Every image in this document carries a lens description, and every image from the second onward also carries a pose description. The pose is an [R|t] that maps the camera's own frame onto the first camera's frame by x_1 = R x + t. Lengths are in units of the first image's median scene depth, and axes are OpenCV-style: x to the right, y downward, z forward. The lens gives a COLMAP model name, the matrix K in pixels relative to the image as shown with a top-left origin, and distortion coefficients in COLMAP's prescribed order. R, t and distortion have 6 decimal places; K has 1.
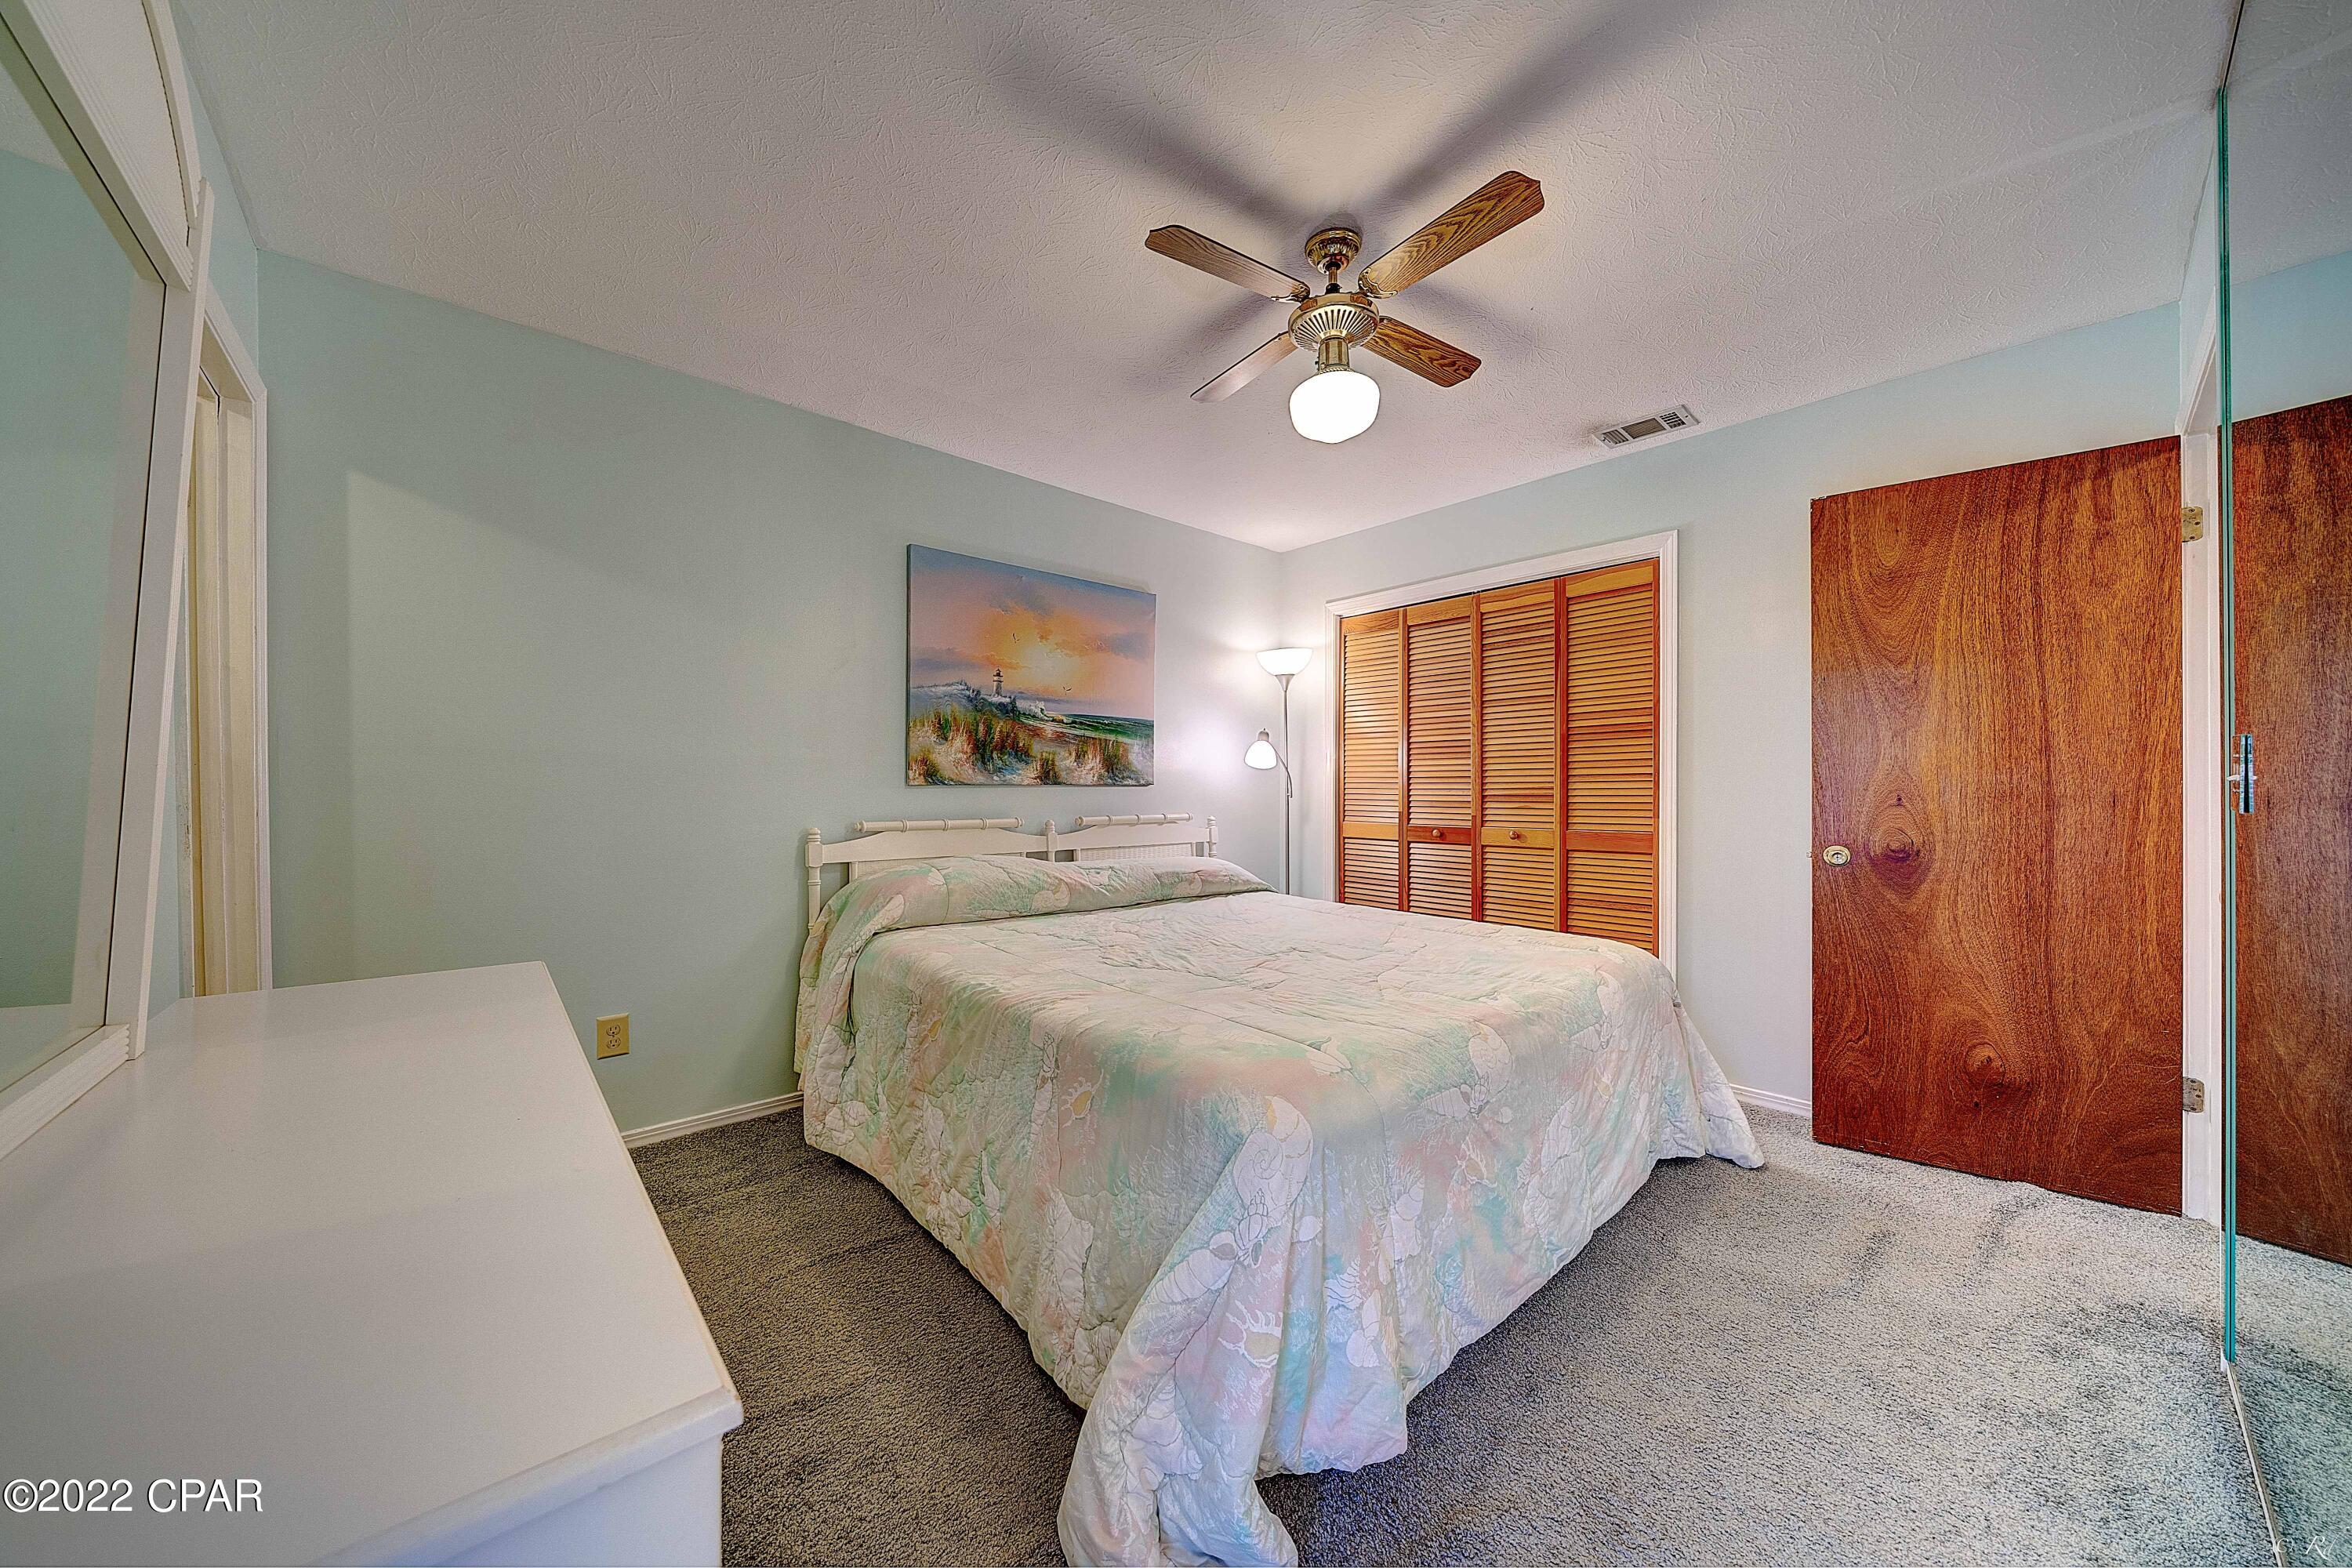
lens RADIAL K [[803.2, 0, 1177.0], [0, 803.2, 787.6], [0, 0, 1]] dist [-0.006096, 0.000035]
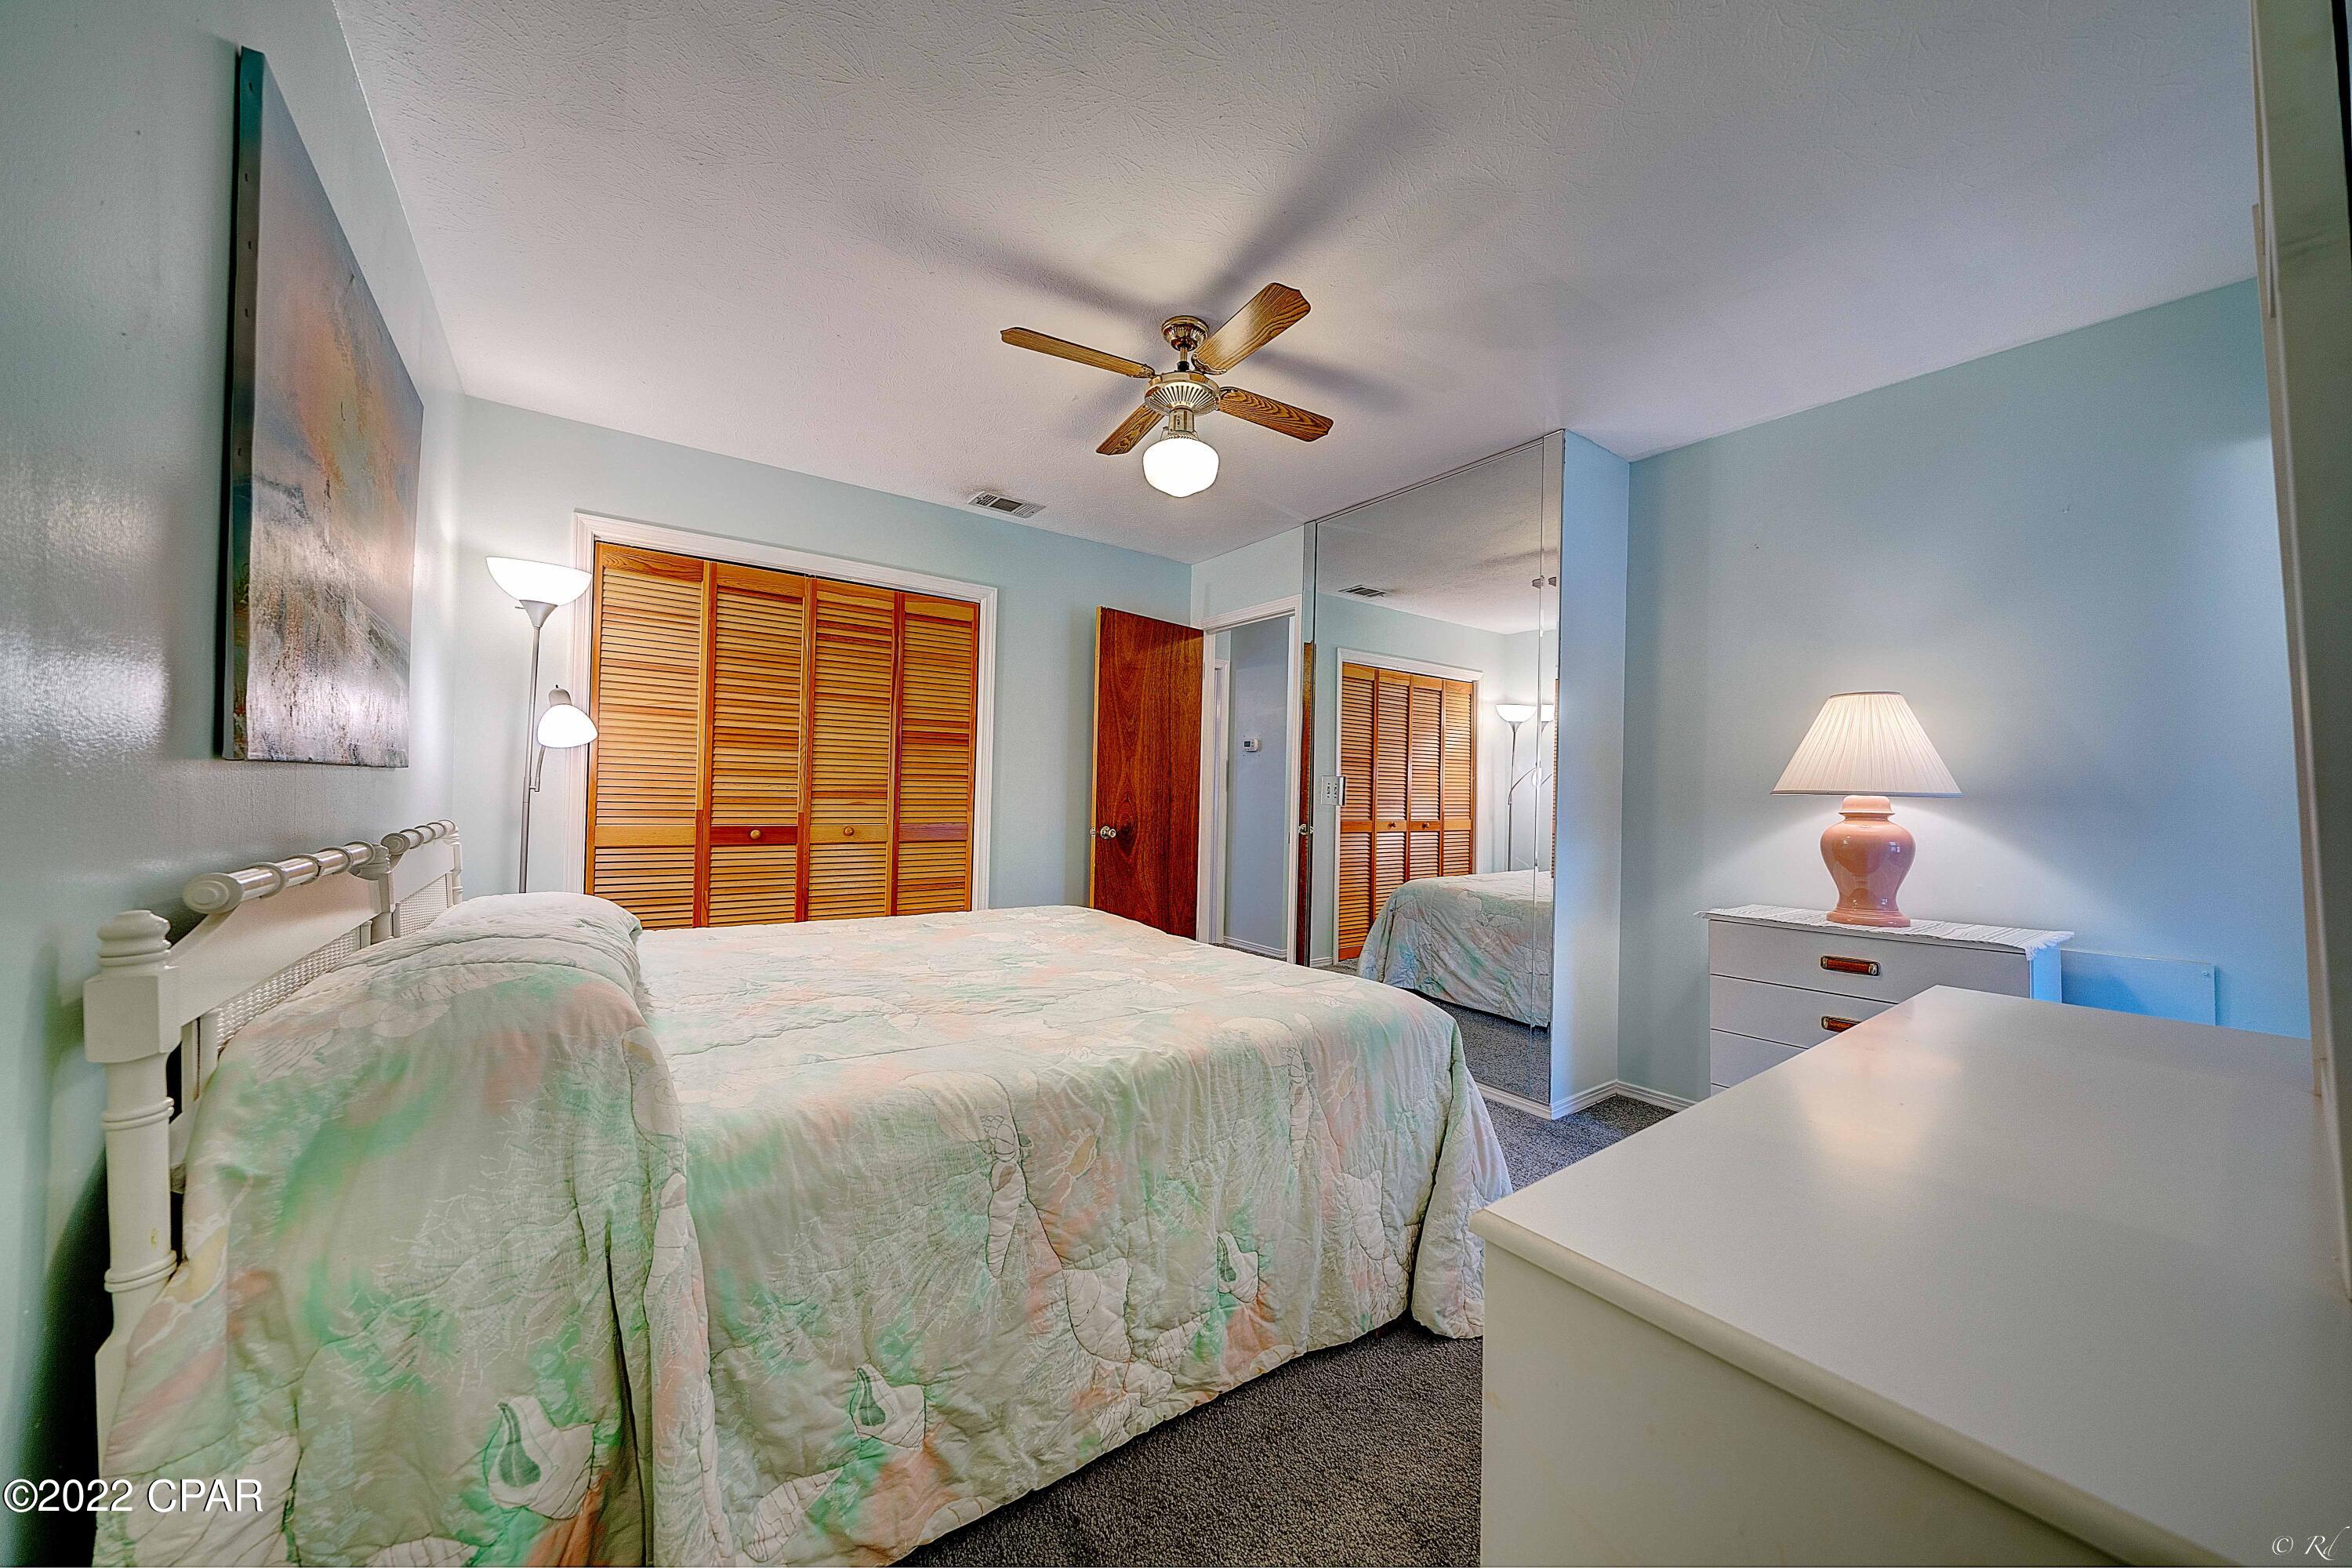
lens RADIAL K [[803.2, 0, 1177.0], [0, 803.2, 787.6], [0, 0, 1]] dist [-0.006096, 0.000035]
pose [[0.095958, 0.007045, 0.995360, -0.565938], [-0.025719, 0.999659, -0.004596, -0.001542], [-0.995053, -0.025158, 0.096106, 0.515182]]
